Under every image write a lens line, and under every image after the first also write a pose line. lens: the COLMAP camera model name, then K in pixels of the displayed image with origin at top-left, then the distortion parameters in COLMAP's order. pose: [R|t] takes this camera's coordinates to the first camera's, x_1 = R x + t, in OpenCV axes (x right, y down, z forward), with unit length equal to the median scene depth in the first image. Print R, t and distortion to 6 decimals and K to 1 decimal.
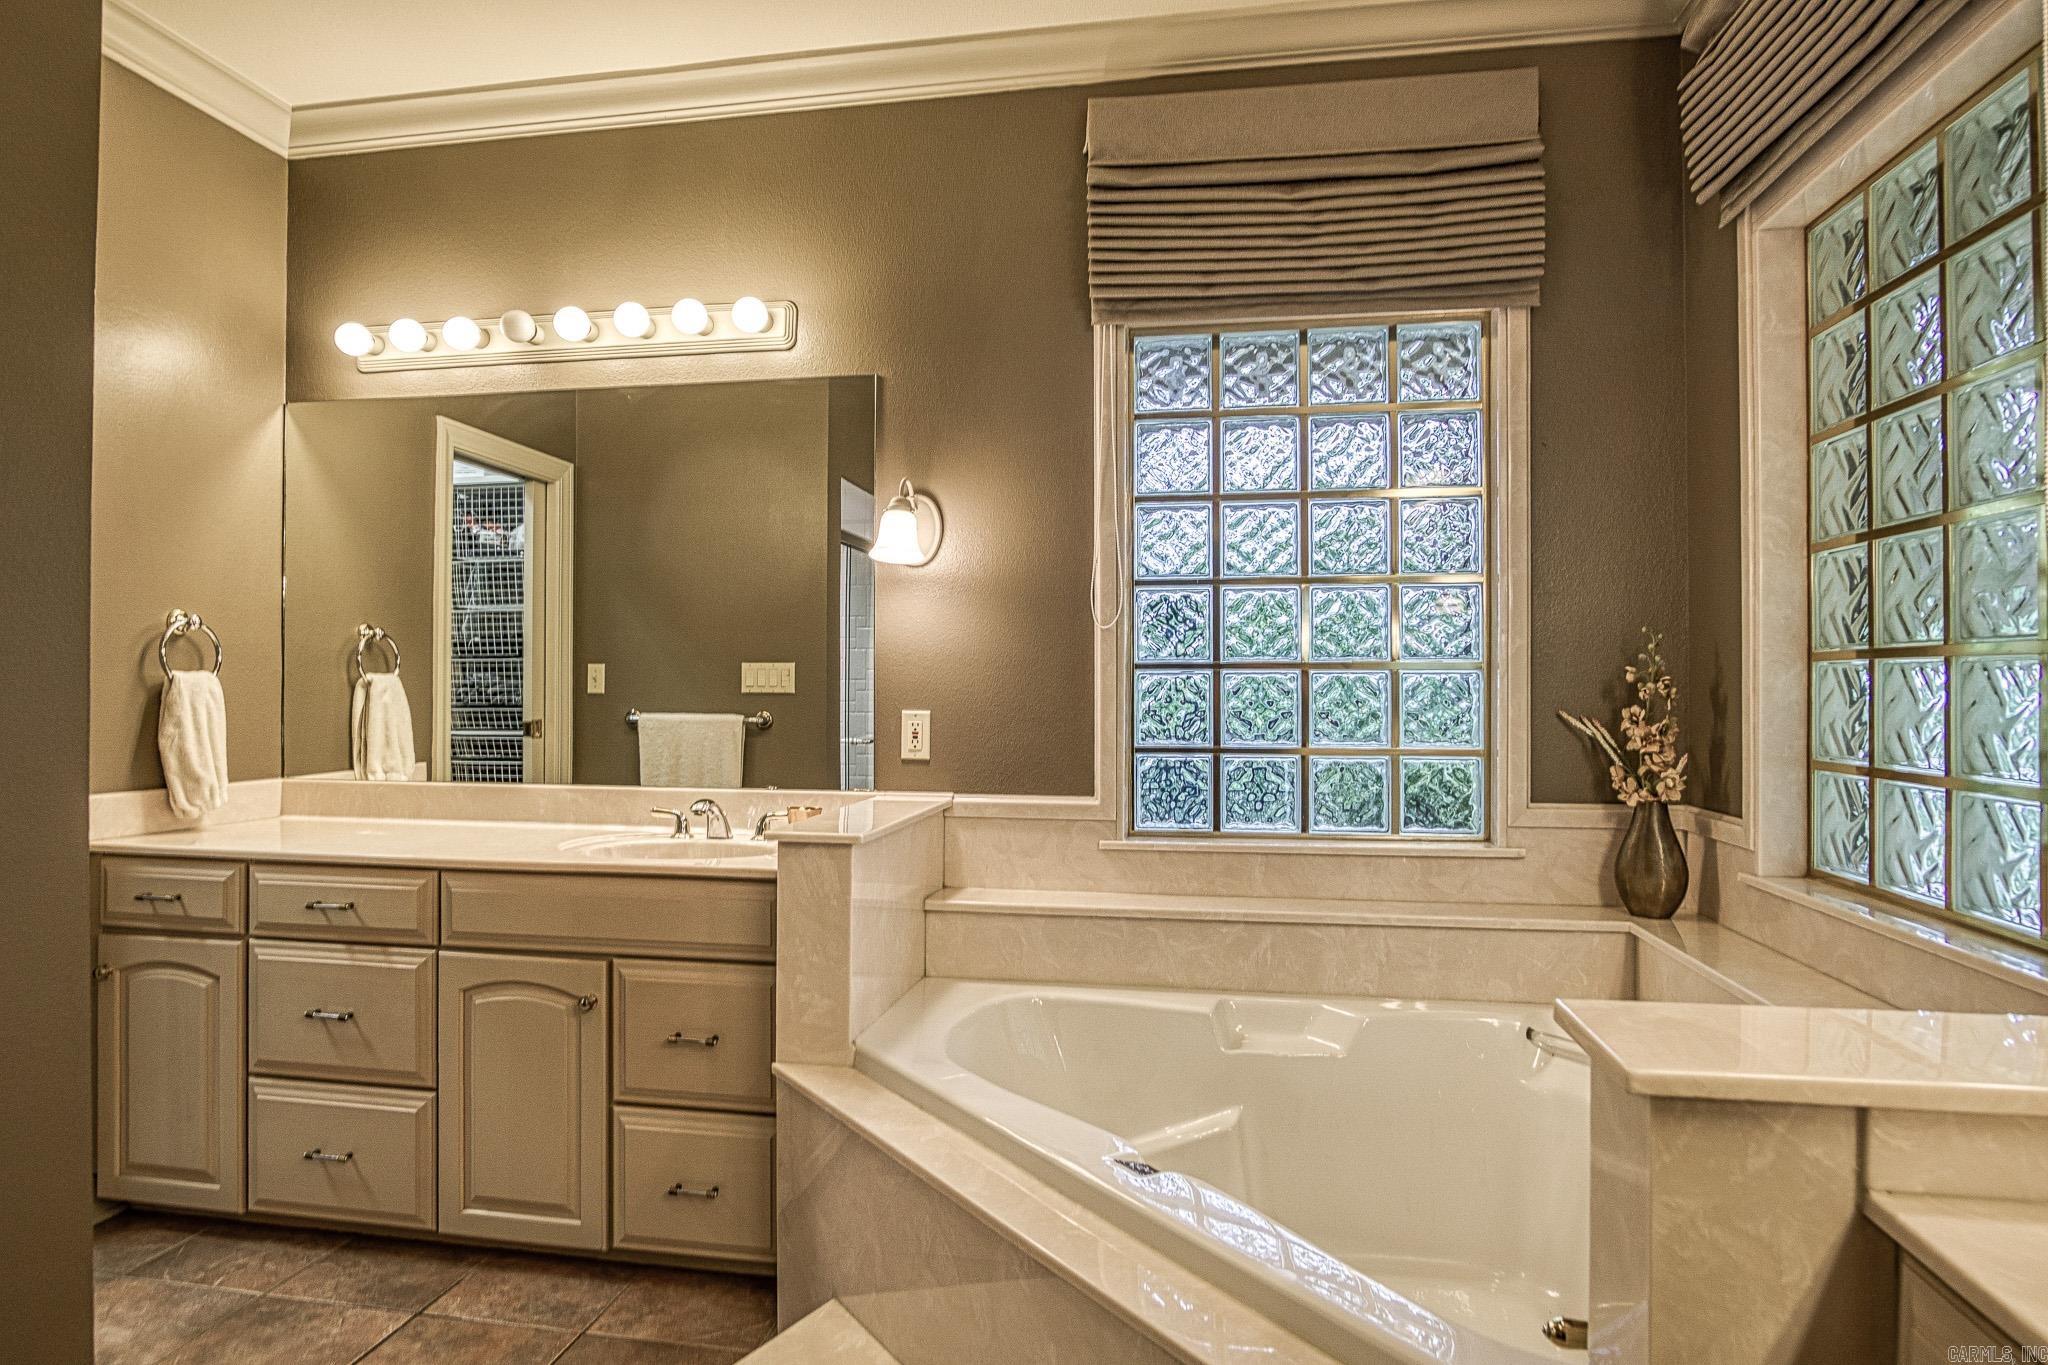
lens RADIAL K [[1053.3, 0, 1021.5], [0, 1053.3, 656.9], [0, 0, 1]] dist [-0.024223, 0.000928]
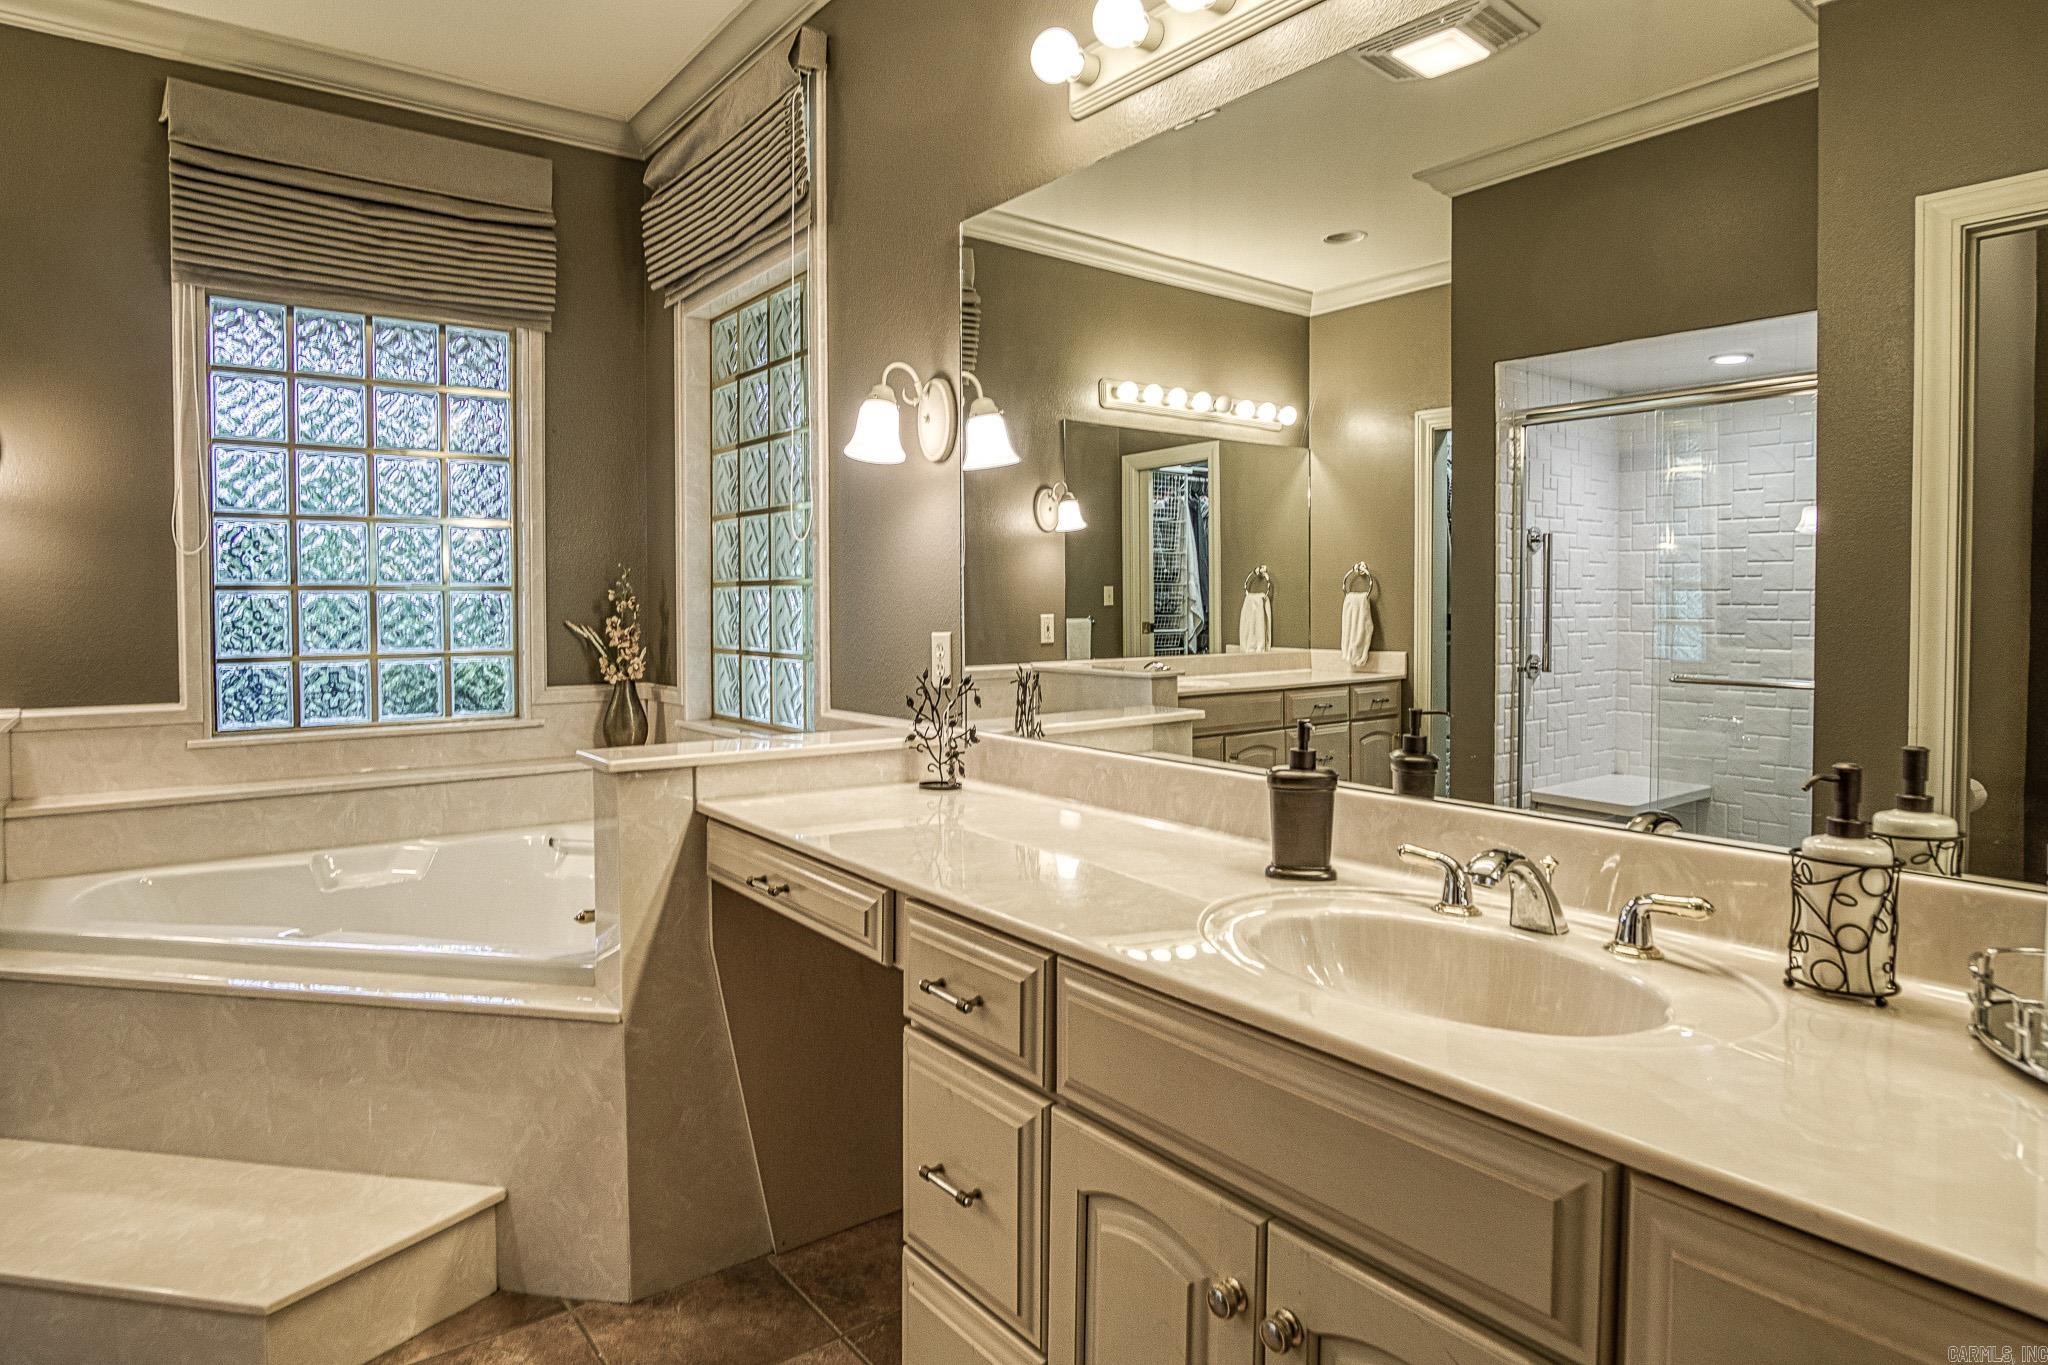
lens RADIAL K [[1181.4, 0, 1022.4], [0, 1181.4, 670.3], [0, 0, 1]] dist [-0.049710, 0.020682]
pose [[0.654586, -0.044662, 0.754667, -0.288724], [-0.015611, 0.997242, 0.072559, -0.007014], [-0.755826, -0.059277, 0.652083, -0.517862]]
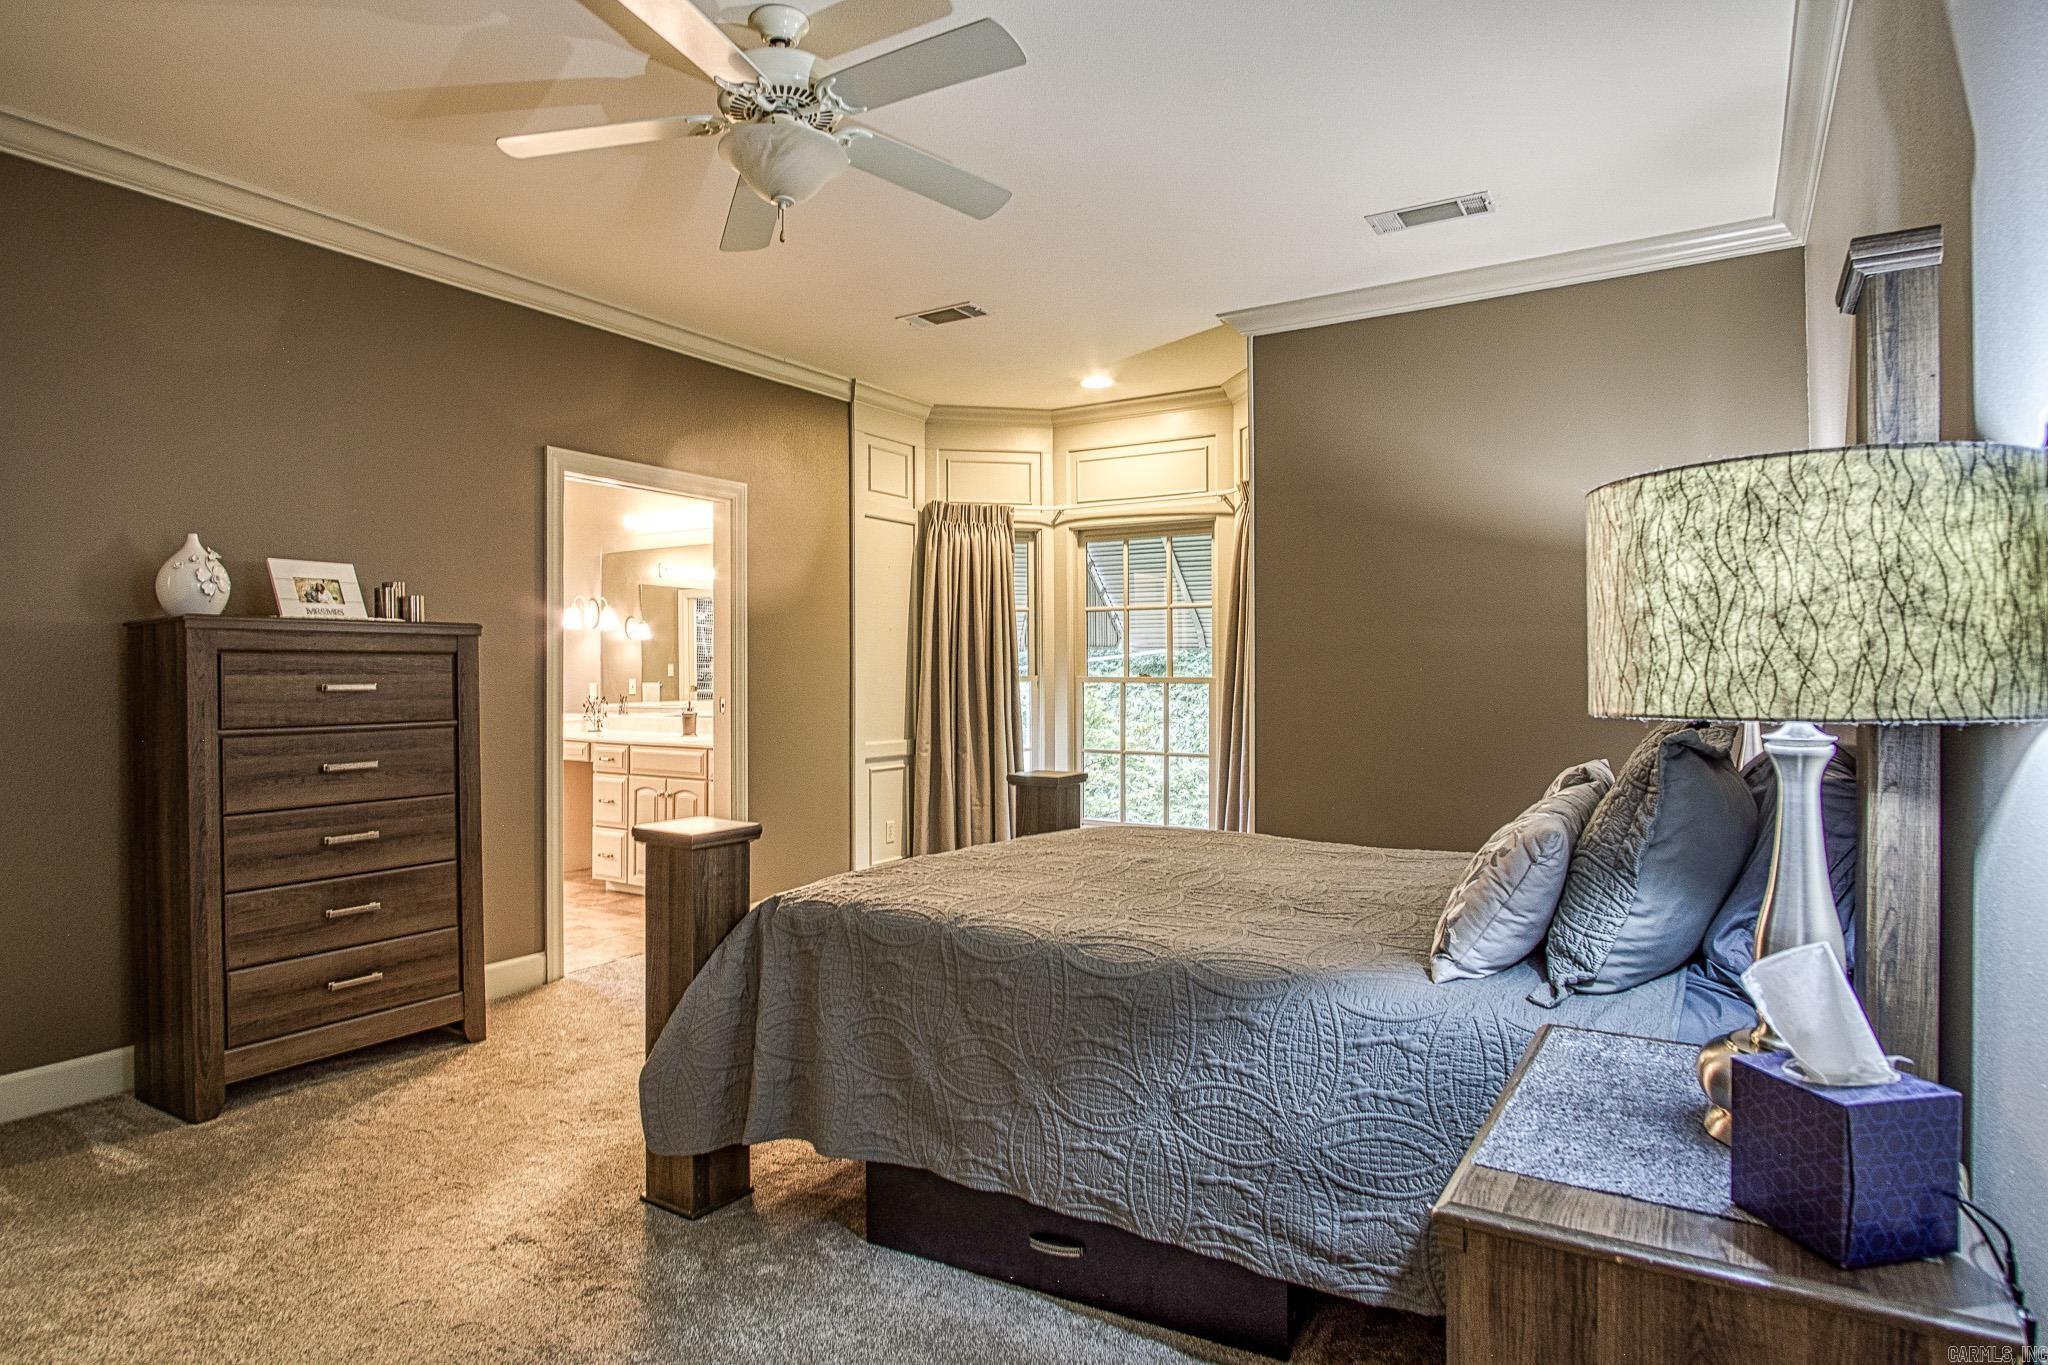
lens RADIAL K [[1181.4, 0, 1022.4], [0, 1181.4, 670.3], [0, 0, 1]] dist [-0.049710, 0.020682]
pose [[0.369274, 0.001486, 0.929319, -3.123706], [-0.019305, 0.999795, 0.006072, -0.060996], [-0.929120, -0.020183, 0.369227, -2.924744]]
